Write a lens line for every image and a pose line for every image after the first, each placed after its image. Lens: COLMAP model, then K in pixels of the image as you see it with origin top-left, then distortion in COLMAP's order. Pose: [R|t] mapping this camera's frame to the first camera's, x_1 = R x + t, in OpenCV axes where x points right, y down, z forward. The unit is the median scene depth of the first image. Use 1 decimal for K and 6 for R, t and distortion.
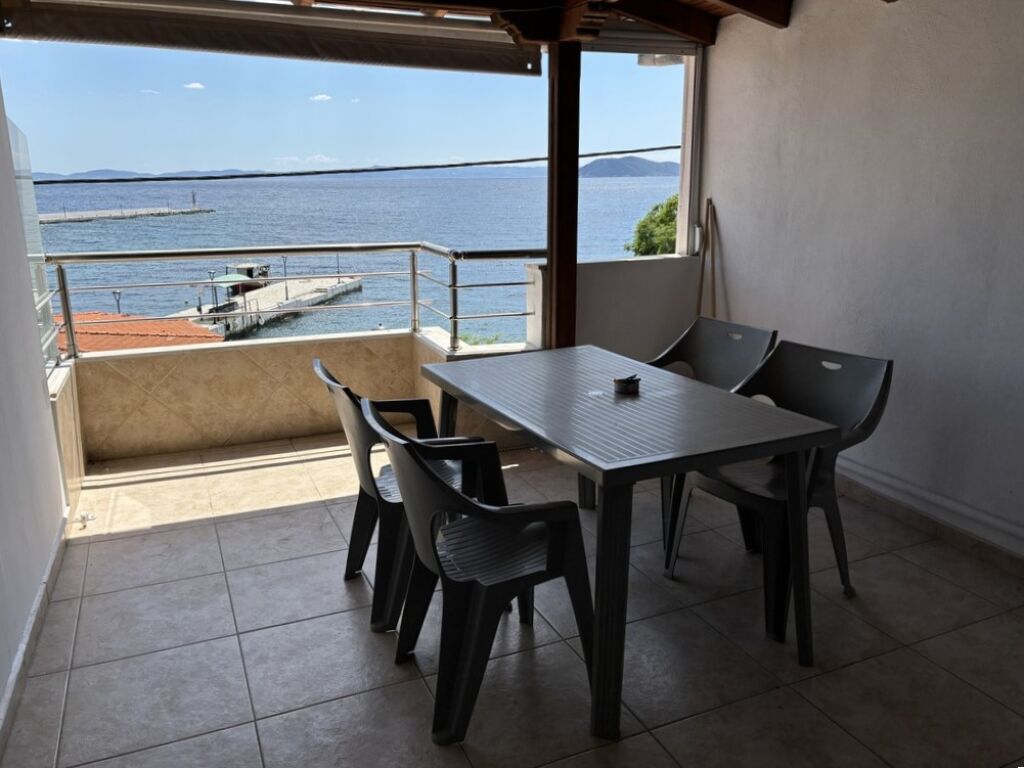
lens RADIAL K [[773.9, 0, 512.0], [0, 773.9, 384.0], [0, 0, 1]] dist [0.008587, 0.001400]
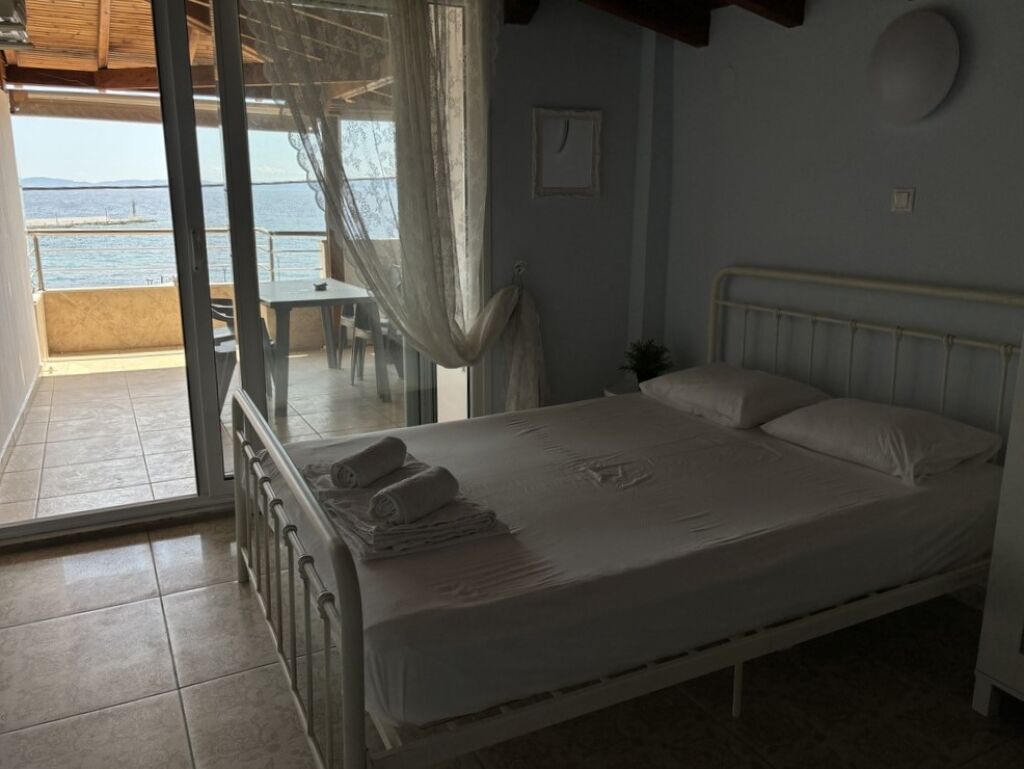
lens RADIAL K [[778.2, 0, 514.5], [0, 778.2, 377.5], [0, 0, 1]] dist [0.097282, -0.118416]
pose [[0.998167, -0.004242, 0.060373, 0.348040], [0.005911, 0.999604, -0.027498, 0.199678], [-0.060232, 0.027804, 0.997797, -0.756873]]
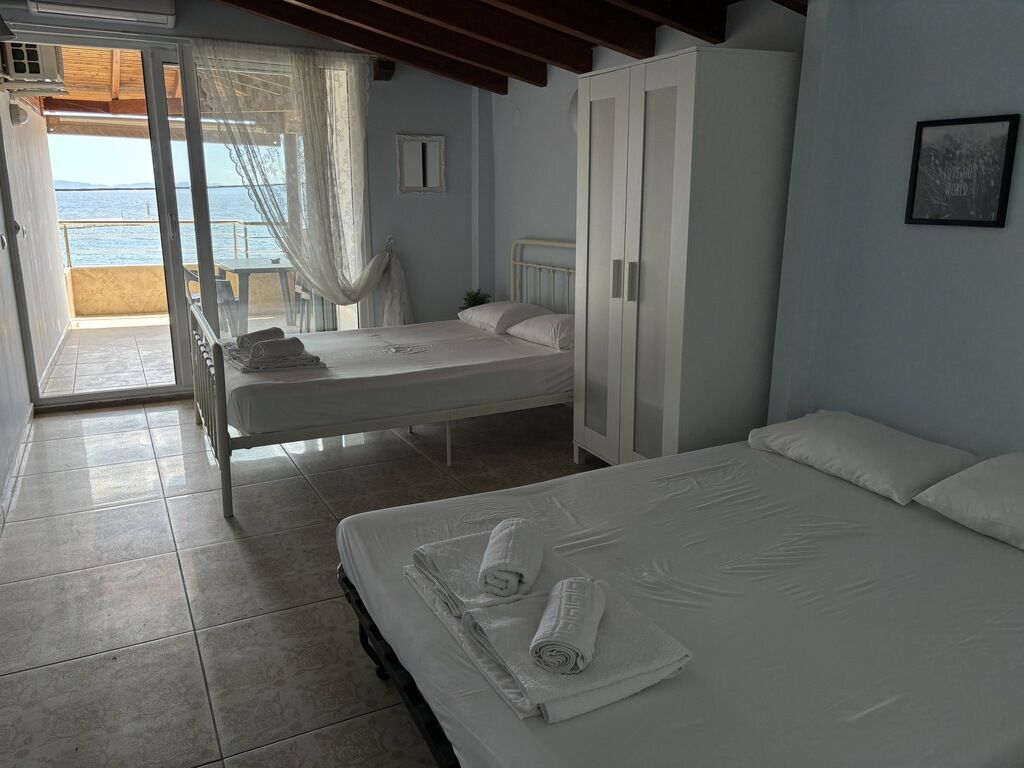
lens RADIAL K [[754.0, 0, 544.3], [0, 754.0, 390.9], [0, 0, 1]] dist [0.061794, -0.092833]
pose [[0.996347, -0.012236, 0.084517, 0.578775], [0.012568, 0.999915, -0.003394, 0.327975], [-0.084469, 0.004444, 0.996416, -1.236024]]
